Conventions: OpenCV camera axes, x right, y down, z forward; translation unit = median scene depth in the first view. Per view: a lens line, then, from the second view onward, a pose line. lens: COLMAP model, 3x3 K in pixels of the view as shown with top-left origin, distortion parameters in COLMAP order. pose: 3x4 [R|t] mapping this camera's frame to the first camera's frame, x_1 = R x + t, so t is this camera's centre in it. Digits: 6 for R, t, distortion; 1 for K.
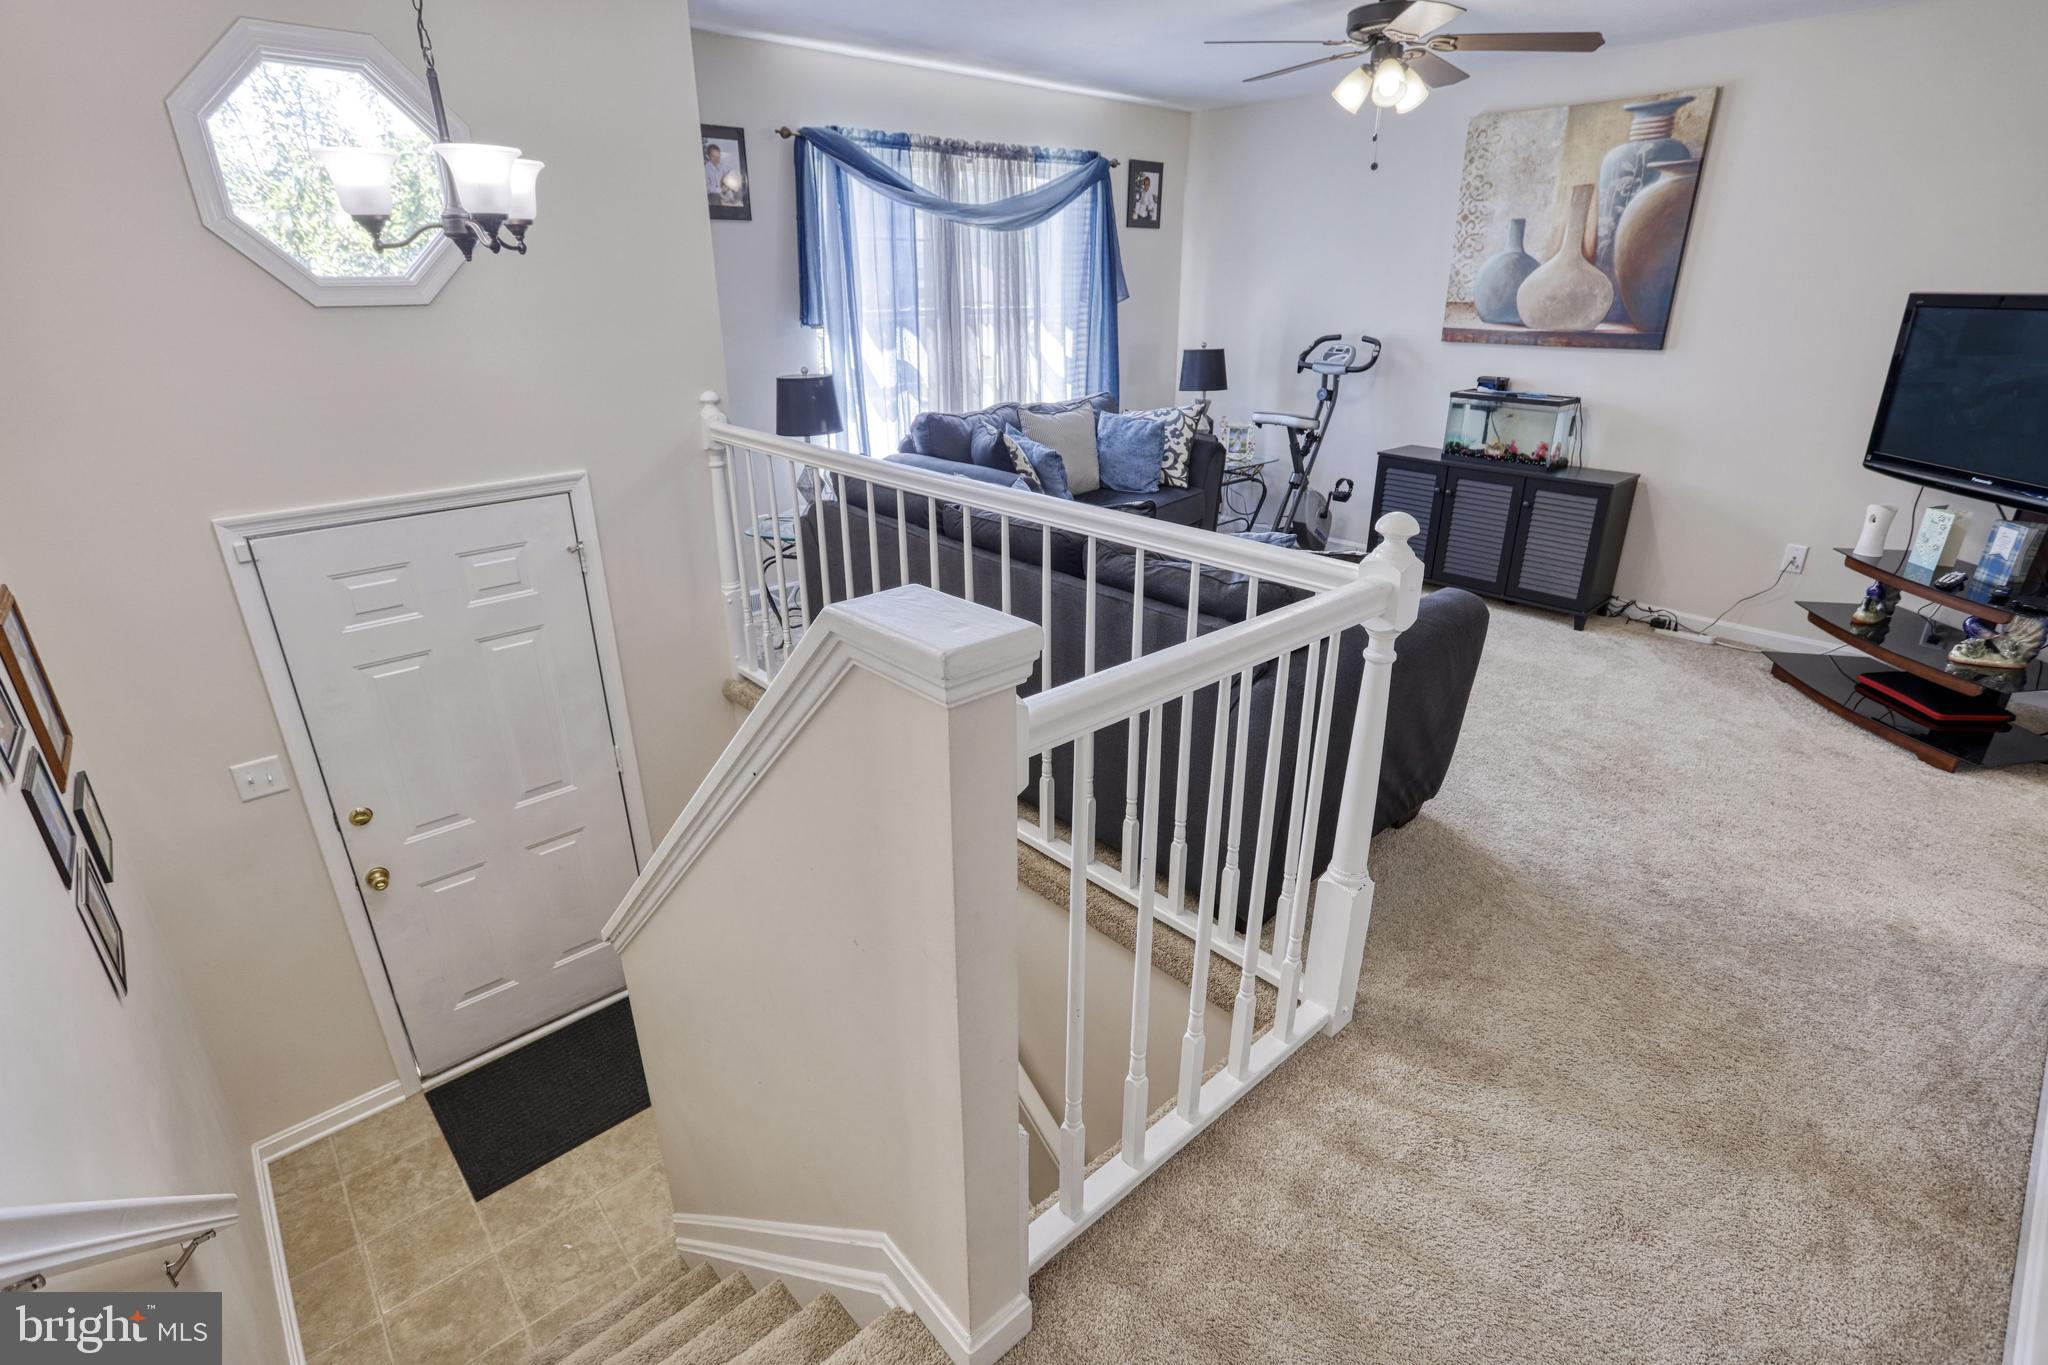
lens RADIAL K [[983.8, 0, 1014.5], [0, 983.8, 668.2], [0, 0, 1]] dist [-0.049589, 0.022503]
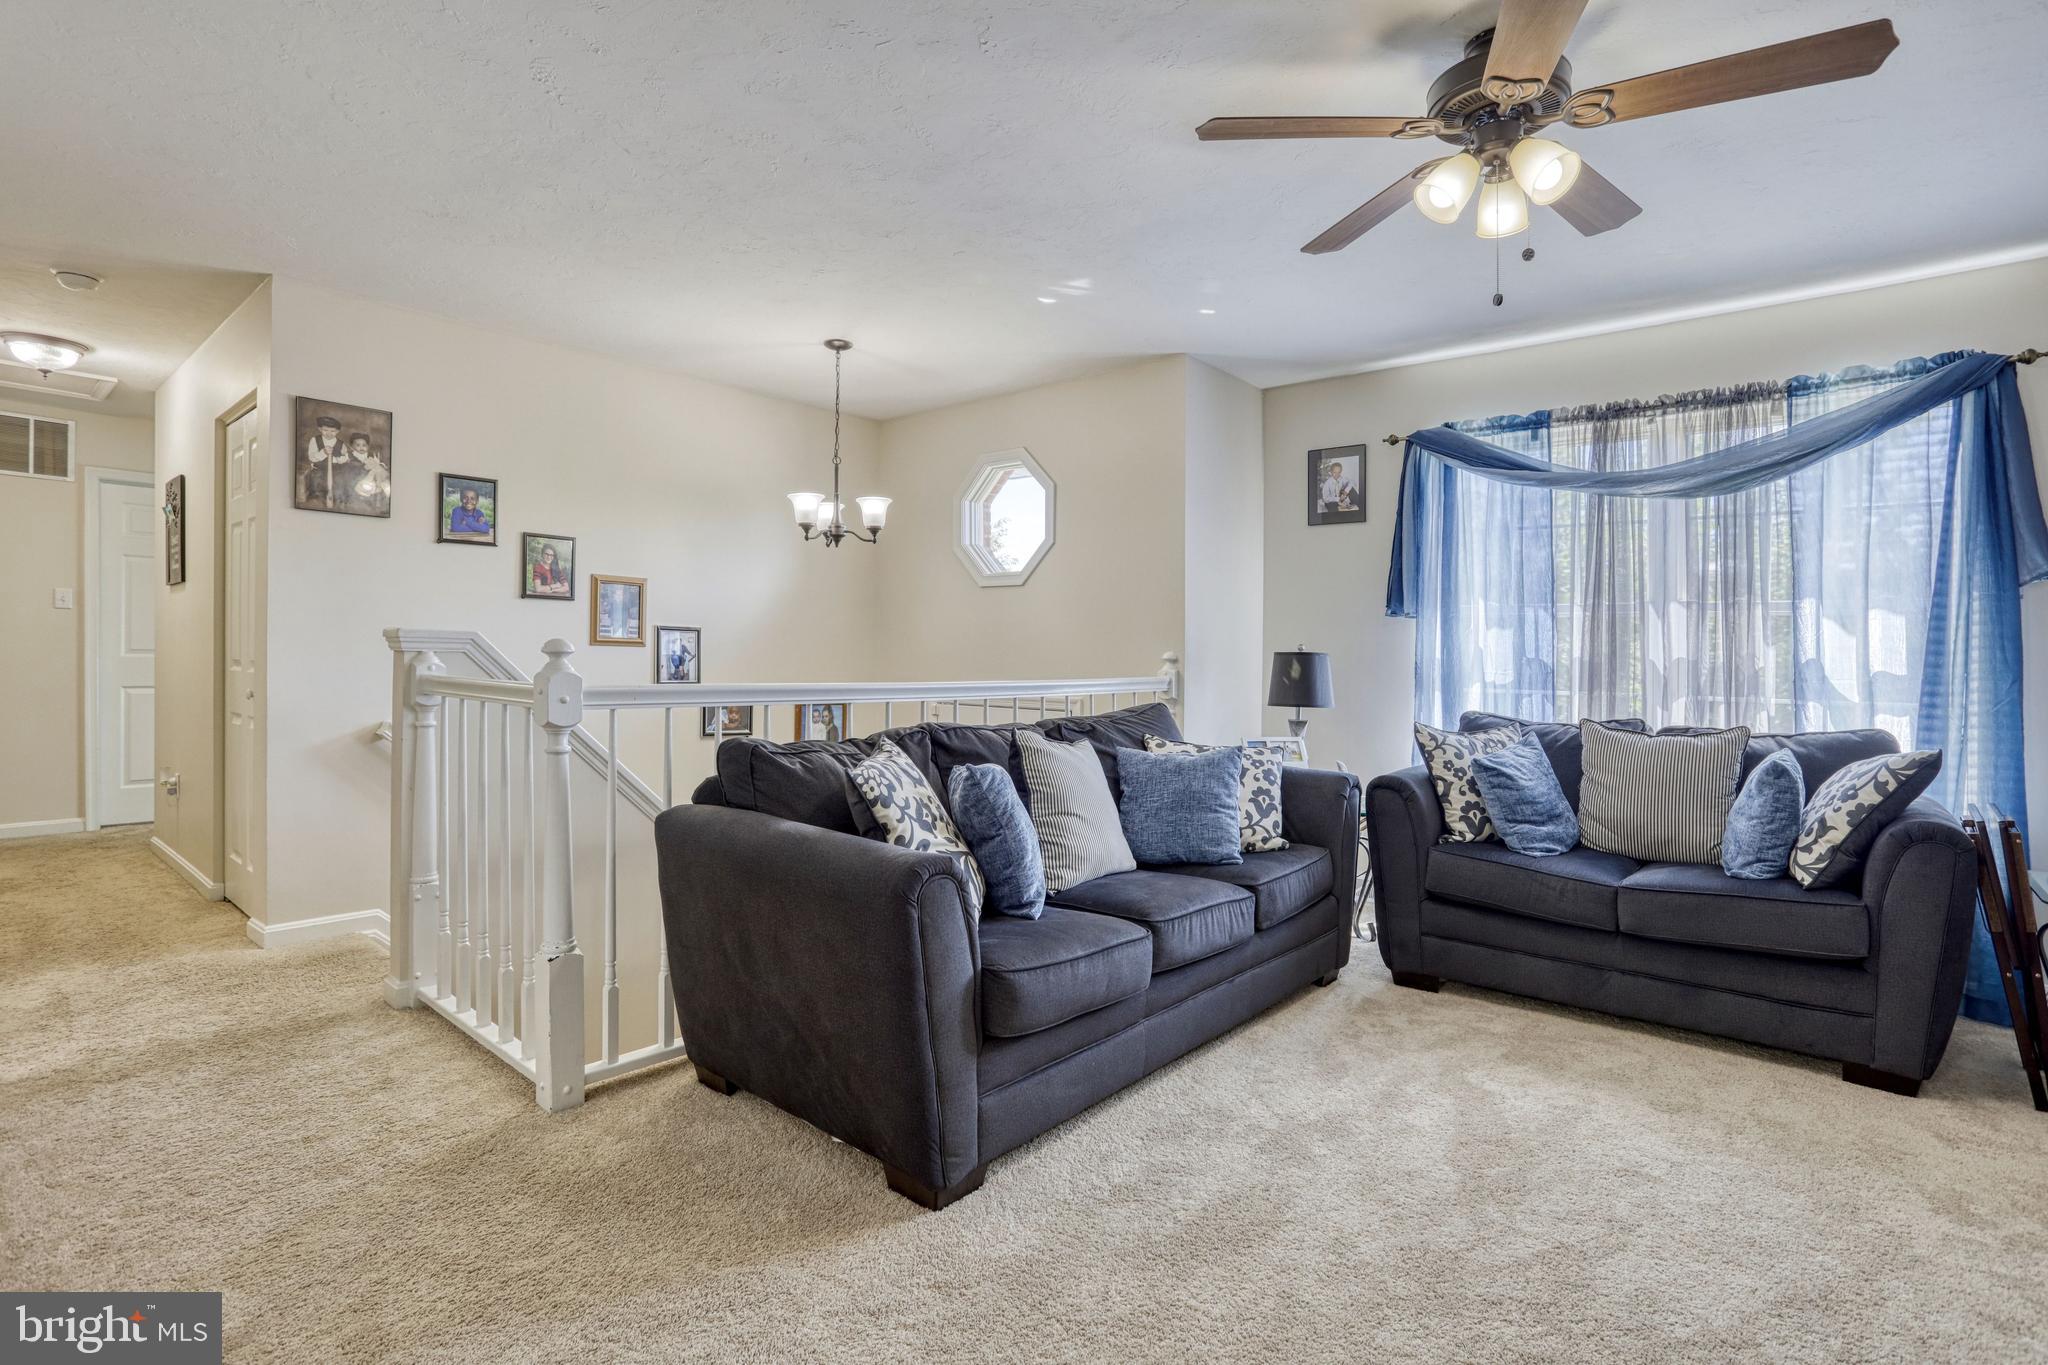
lens RADIAL K [[983.8, 0, 1014.5], [0, 983.8, 668.2], [0, 0, 1]] dist [-0.049589, 0.022503]
pose [[0.113688, 0.017788, -0.993357, 0.712731], [-0.386335, 0.921942, -0.027706, -0.123559], [0.915325, 0.386918, 0.111686, 0.548829]]
